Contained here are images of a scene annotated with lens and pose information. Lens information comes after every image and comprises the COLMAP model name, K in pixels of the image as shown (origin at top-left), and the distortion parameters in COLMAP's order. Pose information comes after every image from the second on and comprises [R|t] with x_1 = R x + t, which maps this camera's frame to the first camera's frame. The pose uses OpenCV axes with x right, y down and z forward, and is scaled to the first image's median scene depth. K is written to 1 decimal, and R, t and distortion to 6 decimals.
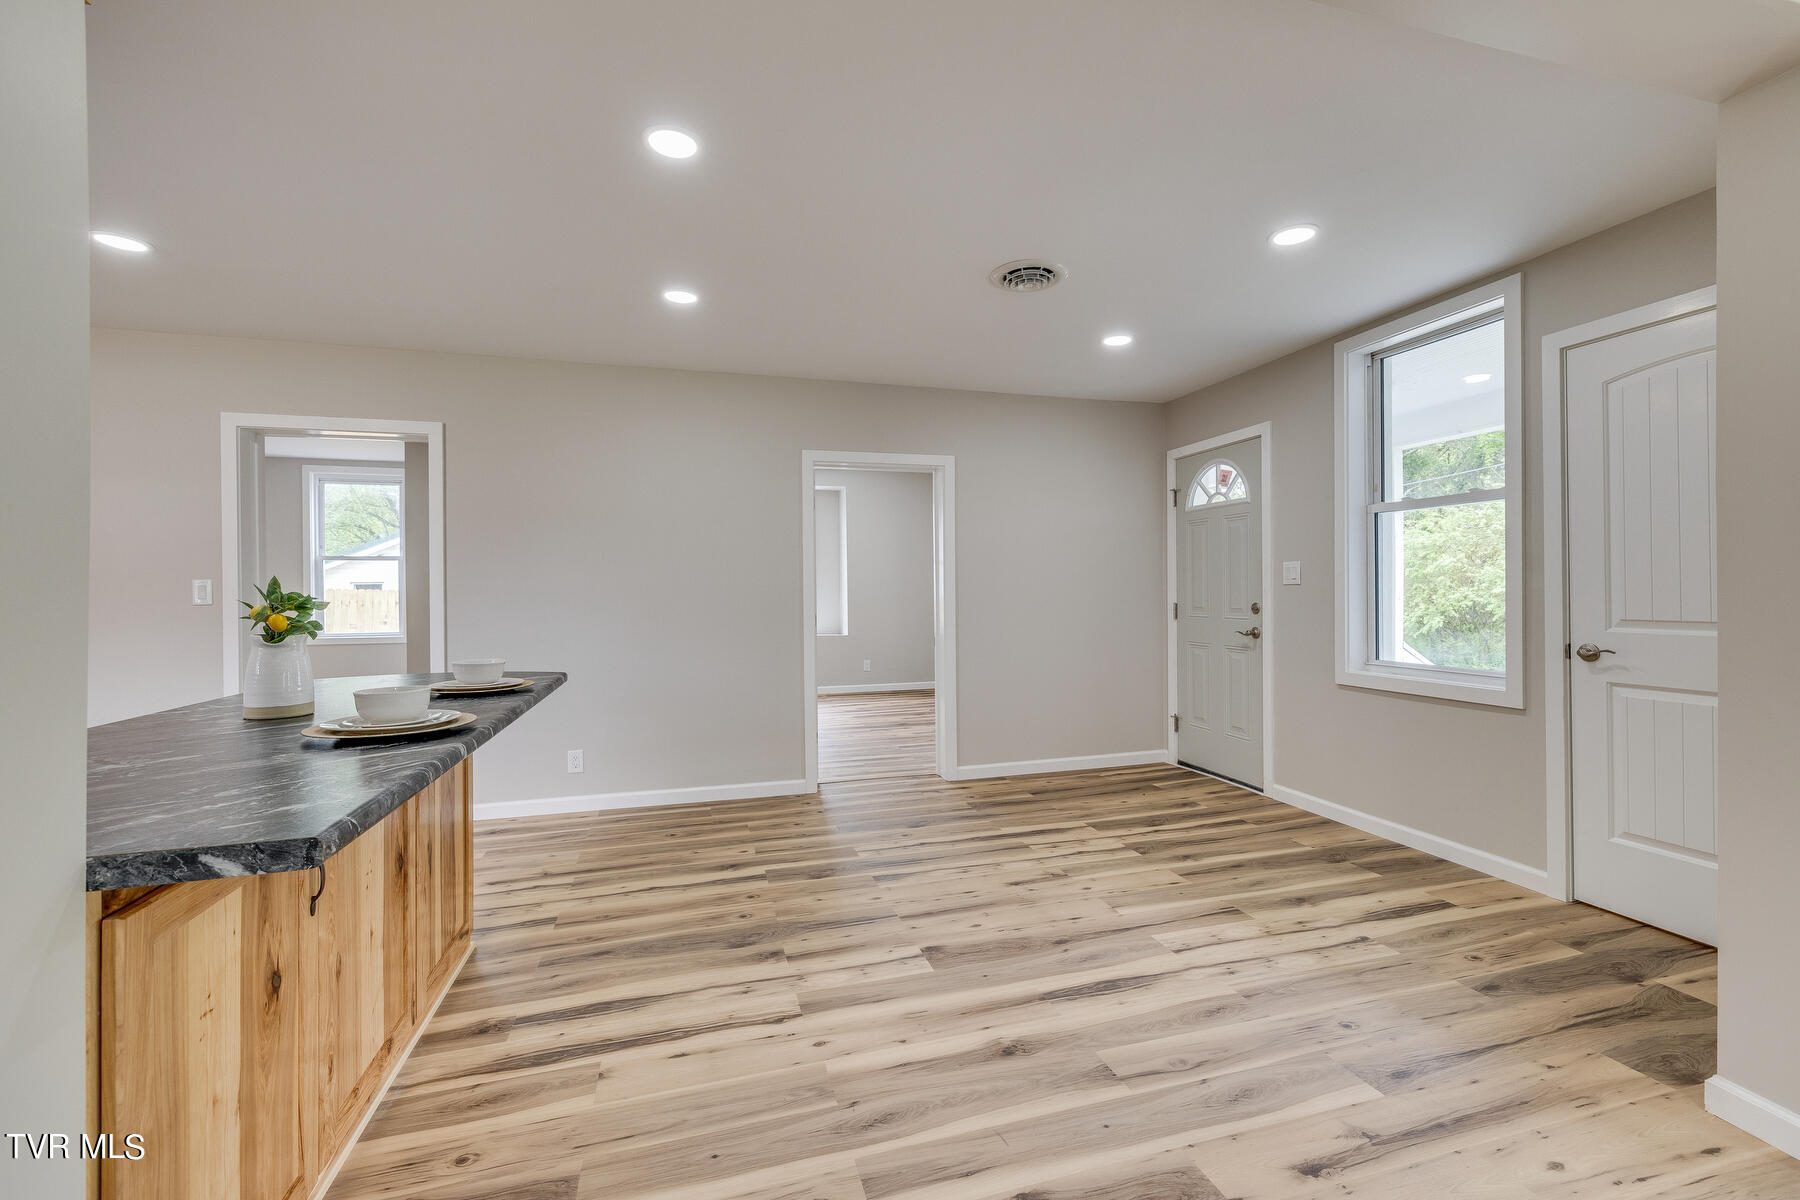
lens RADIAL K [[765.5, 0, 900.2], [0, 765.5, 591.6], [0, 0, 1]] dist [-0.004784, -0.000390]
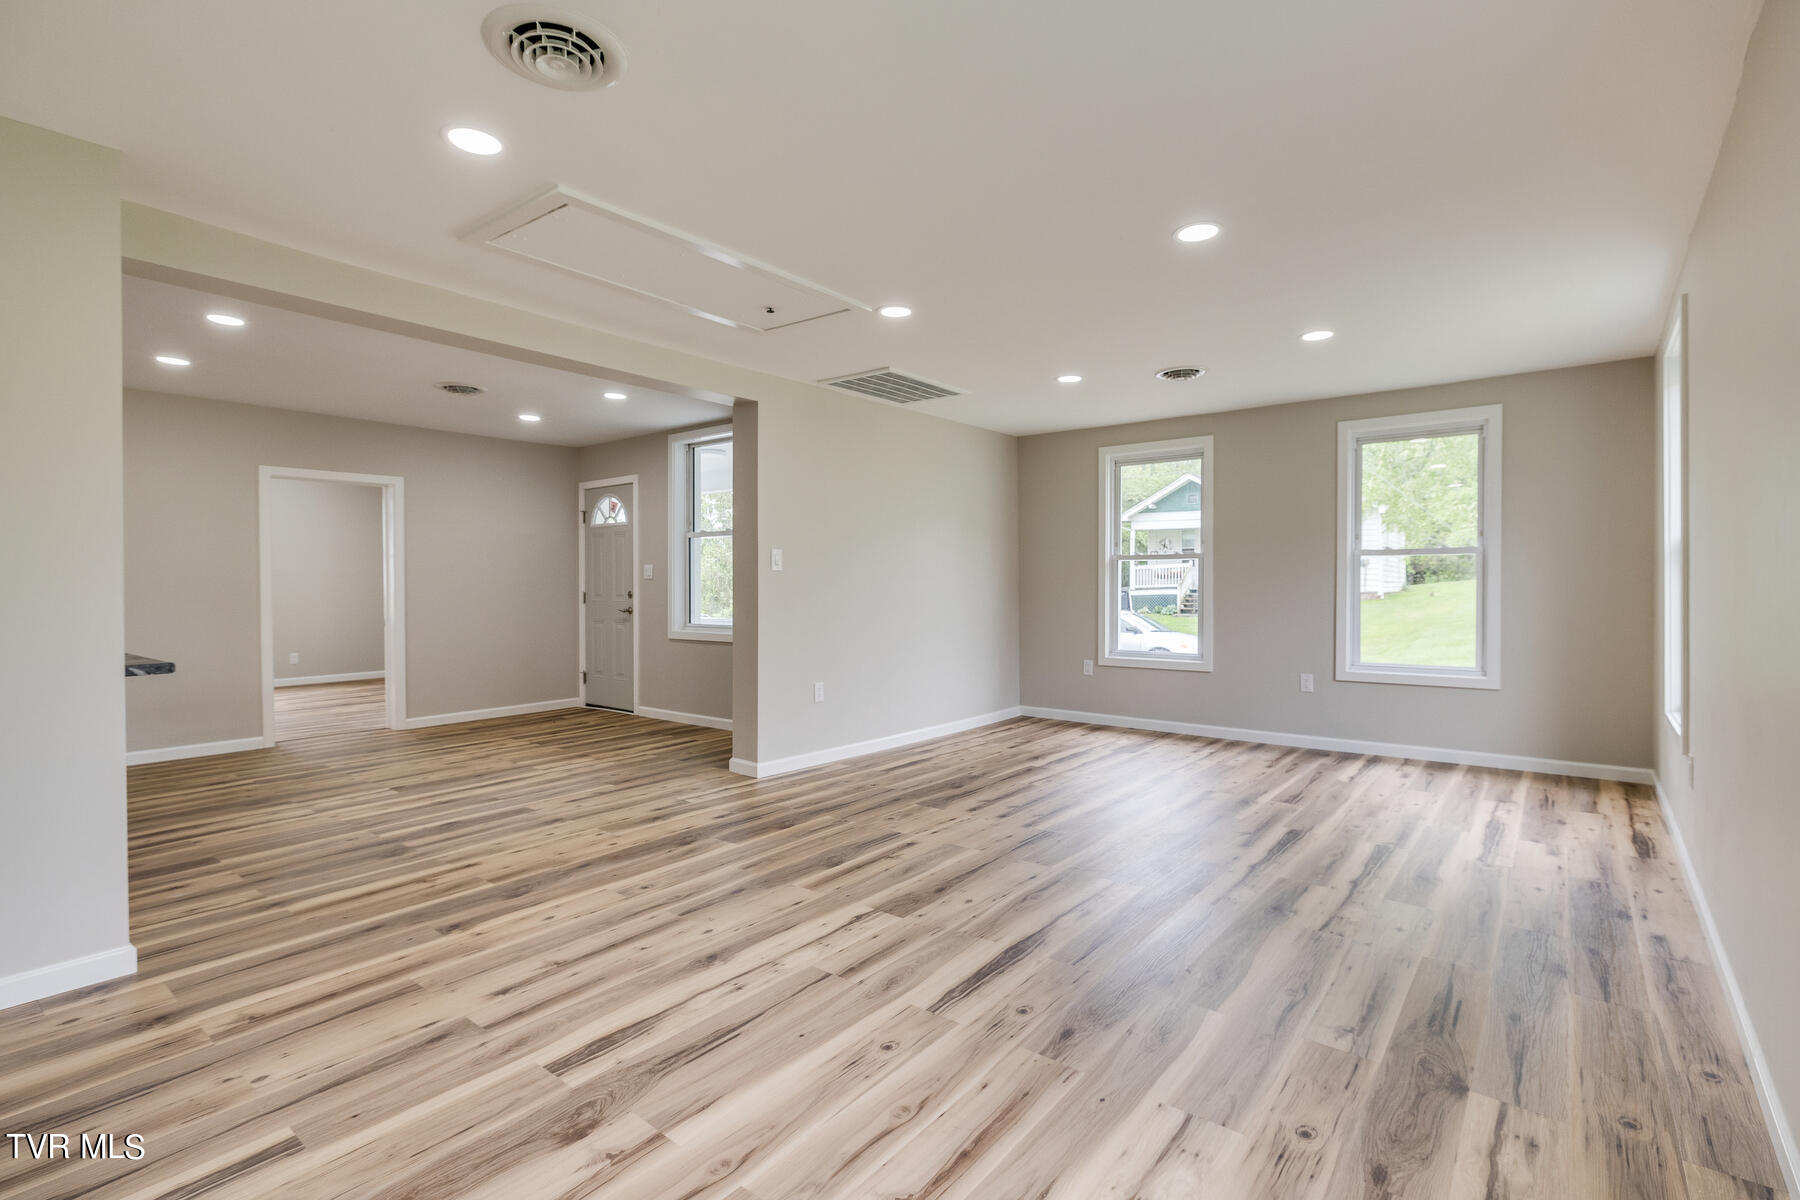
lens RADIAL K [[852.6, 0, 900.9], [0, 852.6, 591.1], [0, 0, 1]] dist [-0.001993, -0.000399]
pose [[0.815387, -0.001257, 0.578915, -0.080155], [-0.000771, 0.999994, 0.003257, 0.008462], [-0.578916, -0.003102, 0.815381, -0.683273]]
